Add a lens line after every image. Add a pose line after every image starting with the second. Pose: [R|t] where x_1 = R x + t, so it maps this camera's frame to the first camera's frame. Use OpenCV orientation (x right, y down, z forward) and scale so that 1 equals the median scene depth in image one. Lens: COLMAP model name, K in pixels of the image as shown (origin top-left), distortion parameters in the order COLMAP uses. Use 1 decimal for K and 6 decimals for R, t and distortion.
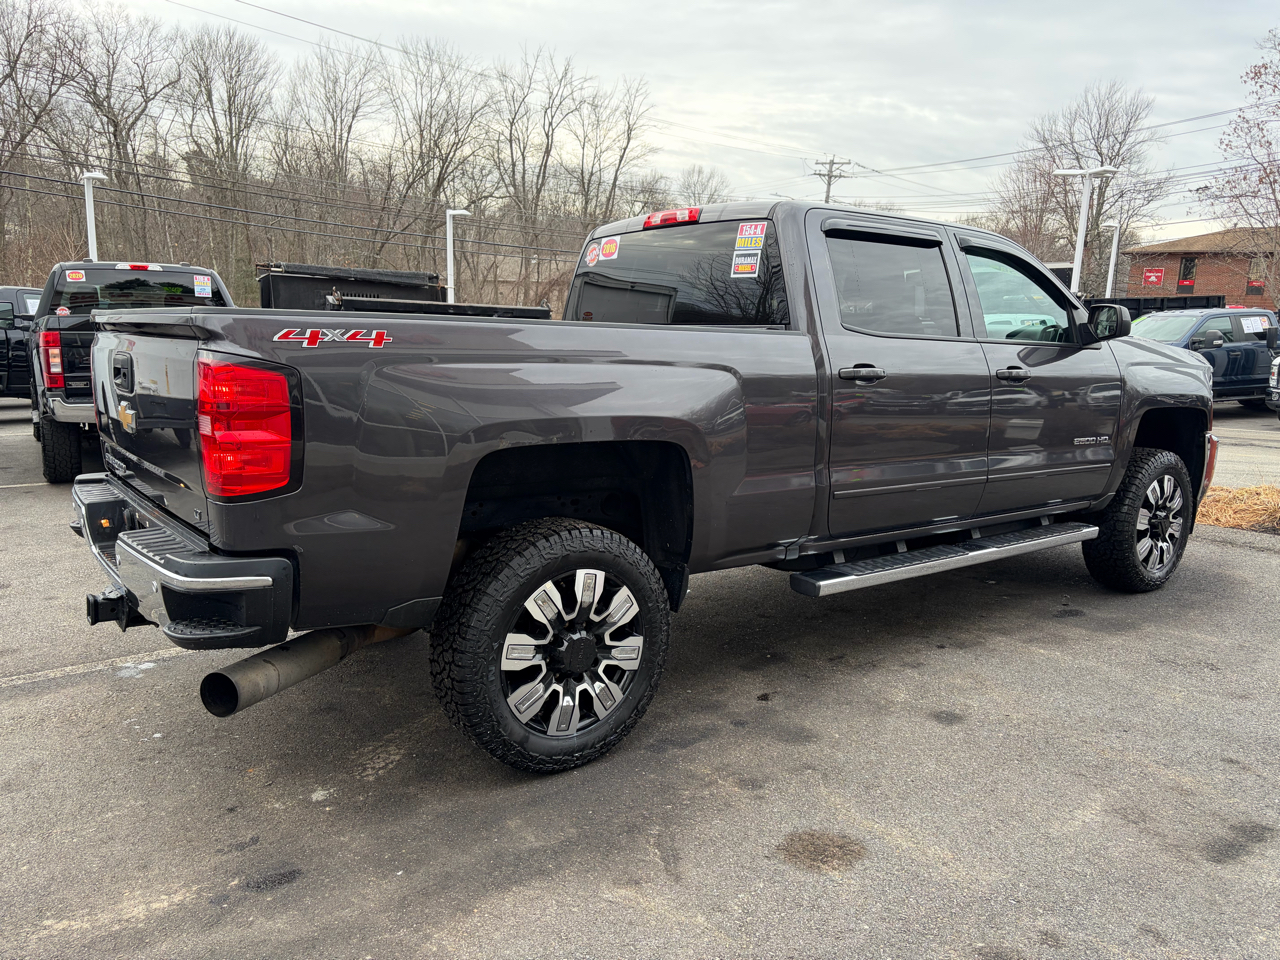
lens RADIAL K [[962.5, 0, 645.7], [0, 962.5, 484.2], [0, 0, 1]] dist [0.044597, -0.042218]
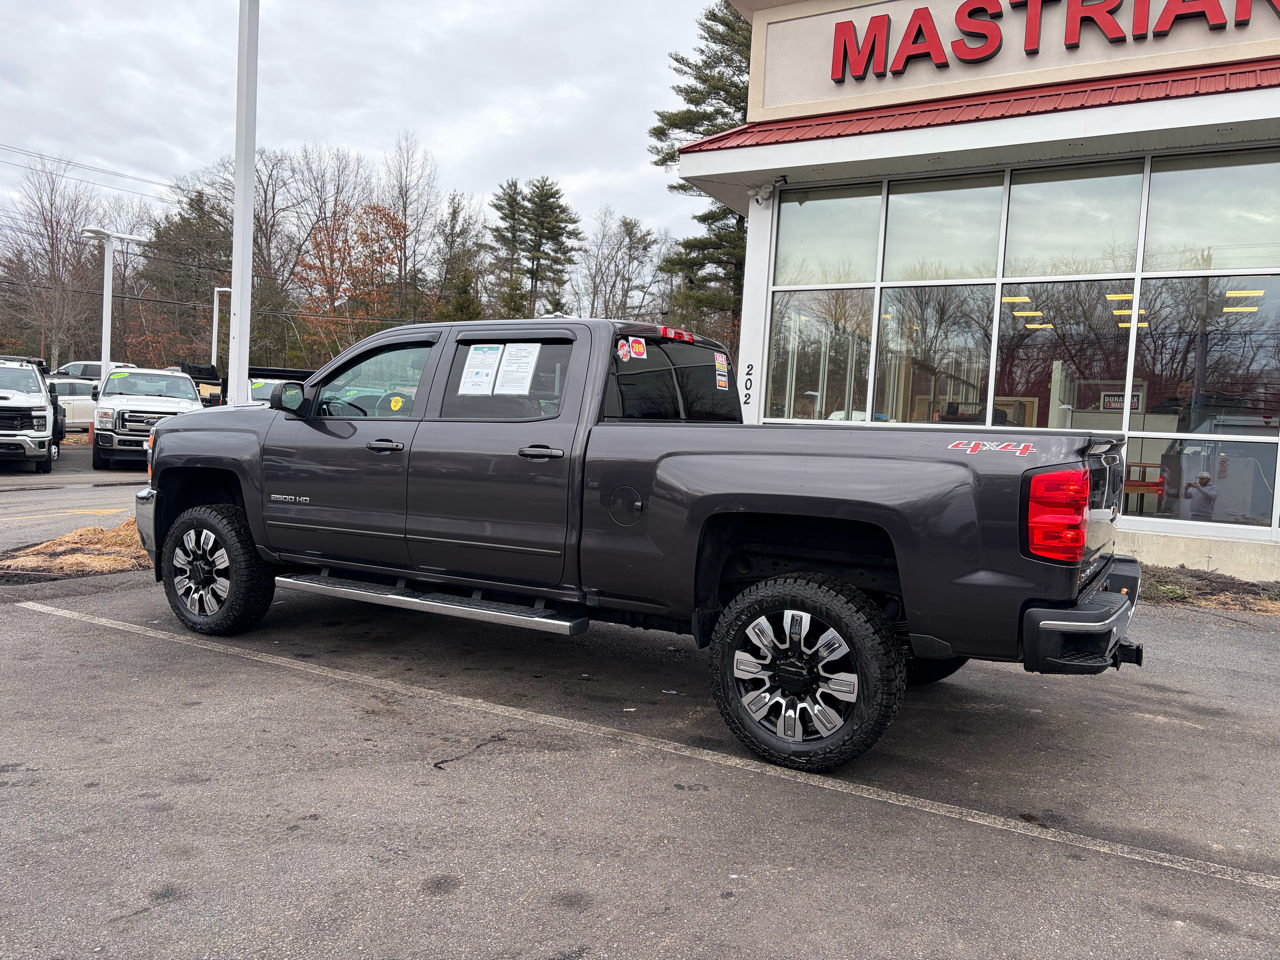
lens RADIAL K [[962.5, 0, 630.1], [0, 962.5, 477.5], [0, 0, 1]] dist [0.044597, -0.042218]
pose [[-0.372485, -0.087294, 0.923924, -1.010870], [0.101479, 0.985765, 0.134049, -0.242558], [-0.922473, 0.143690, -0.358324, 1.386493]]
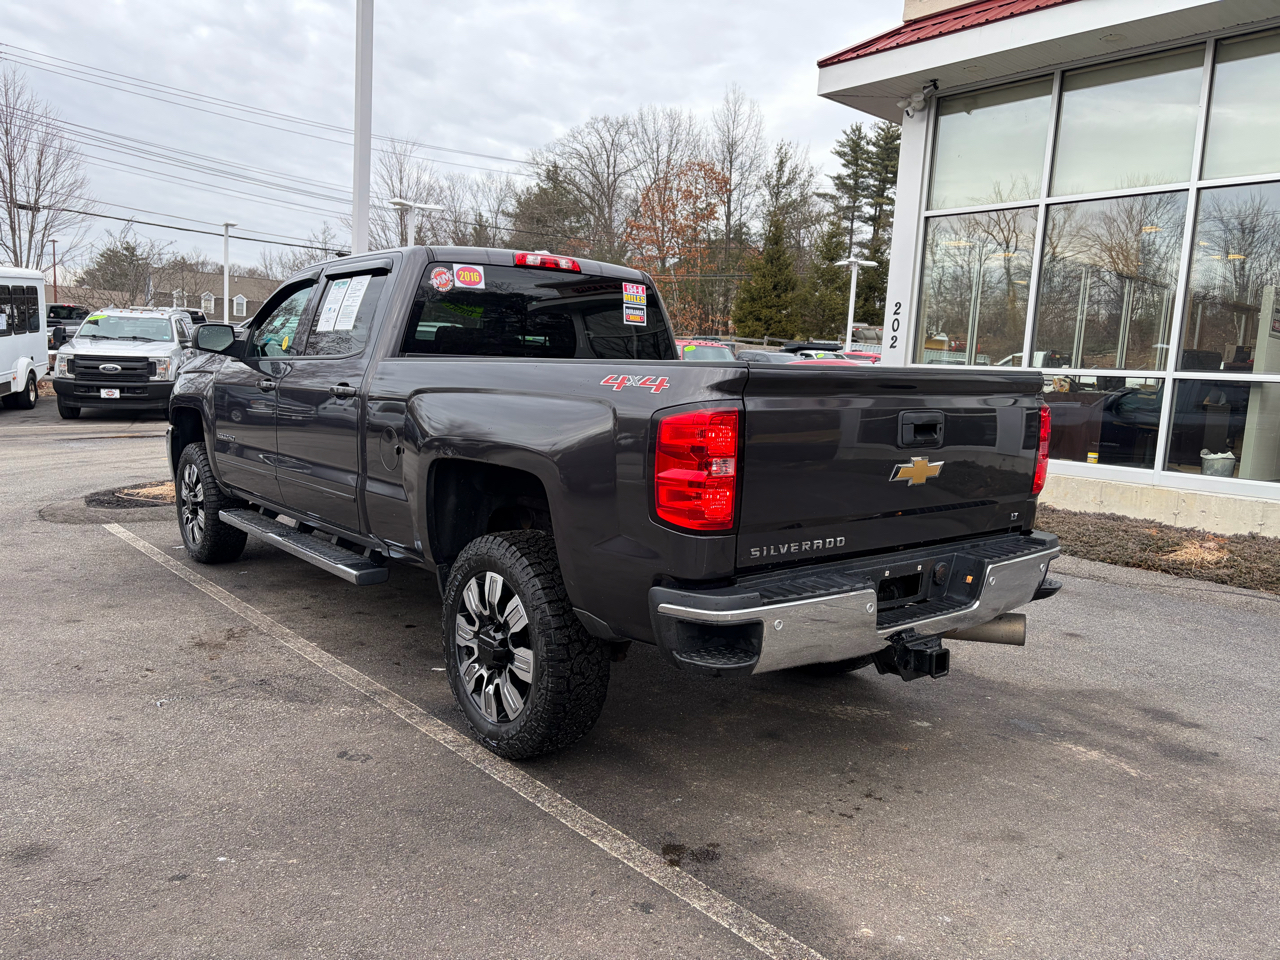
lens RADIAL K [[962.5, 0, 633.3], [0, 962.5, 473.8], [0, 0, 1]] dist [0.044597, -0.042218]
pose [[-0.027063, -0.133489, 0.990681, -1.011366], [0.122038, 0.983189, 0.135813, -0.159215], [-0.992156, 0.124577, -0.010317, 0.858274]]
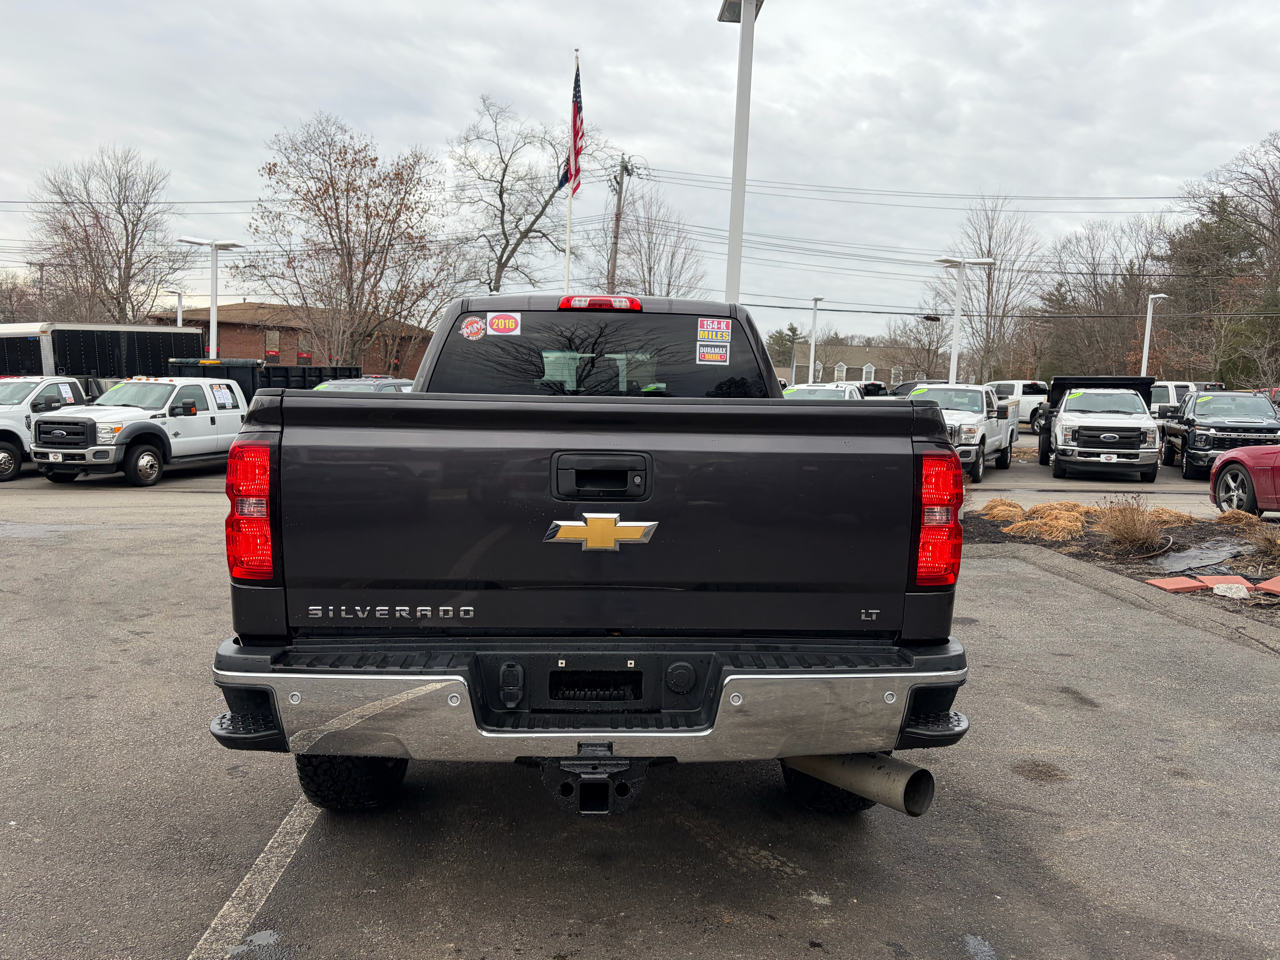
lens RADIAL K [[962.5, 0, 631.7], [0, 962.5, 485.8], [0, 0, 1]] dist [0.044597, -0.042218]
pose [[0.576934, -0.071581, 0.813648, -0.748843], [0.120708, 0.992687, 0.001742, -0.068722], [-0.807822, 0.097209, 0.581355, 0.345503]]
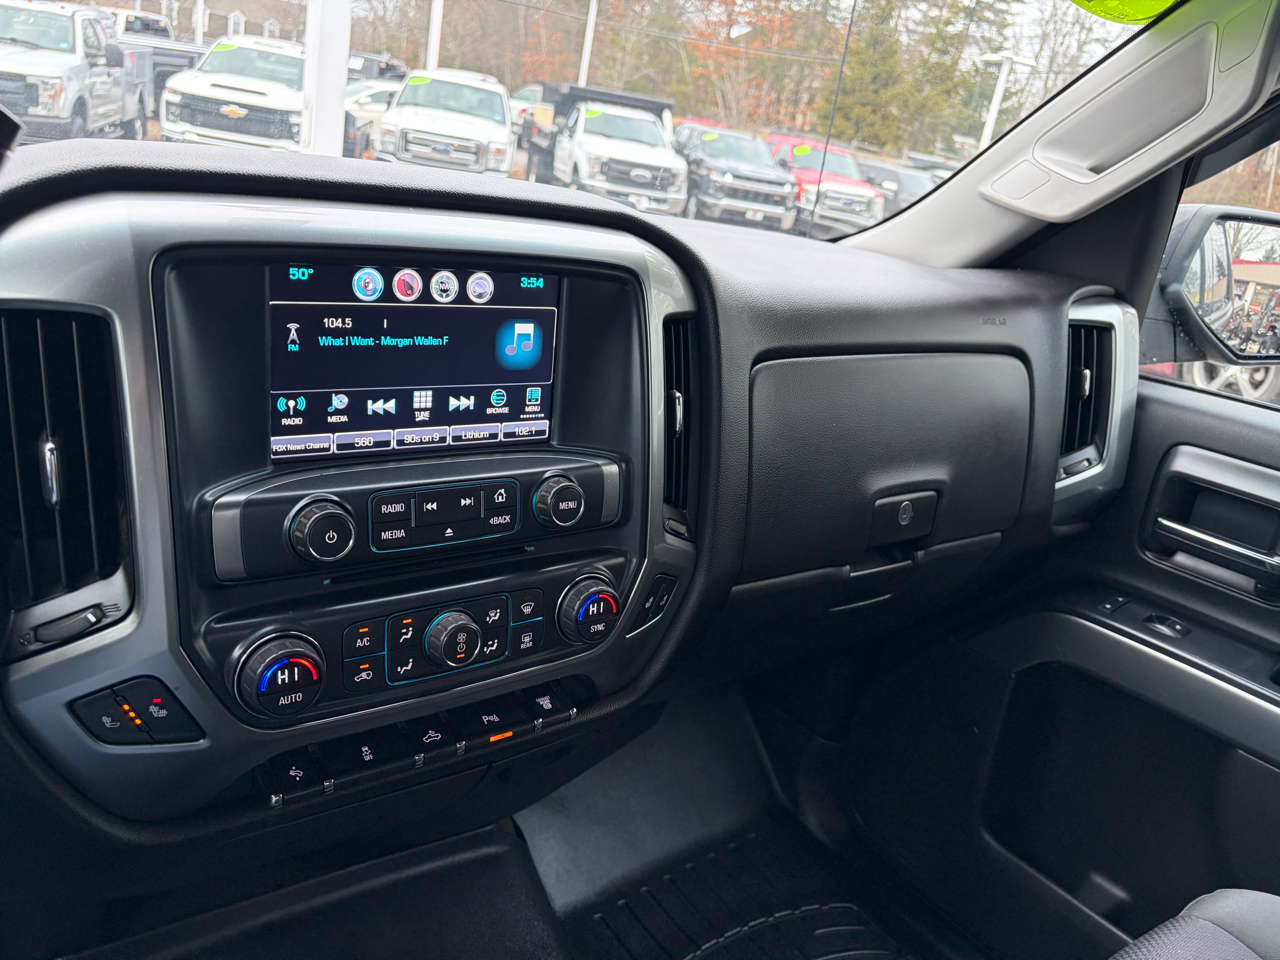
lens RADIAL K [[996.8, 0, 643.1], [0, 996.8, 485.0], [0, 0, 1]] dist [0.009542, -0.000507]
pose [[-0.008699, -0.341623, 0.939797, 0.145923], [0.006257, 0.939795, 0.341681, -0.204642], [-0.999943, 0.008853, -0.006038, 1.145488]]
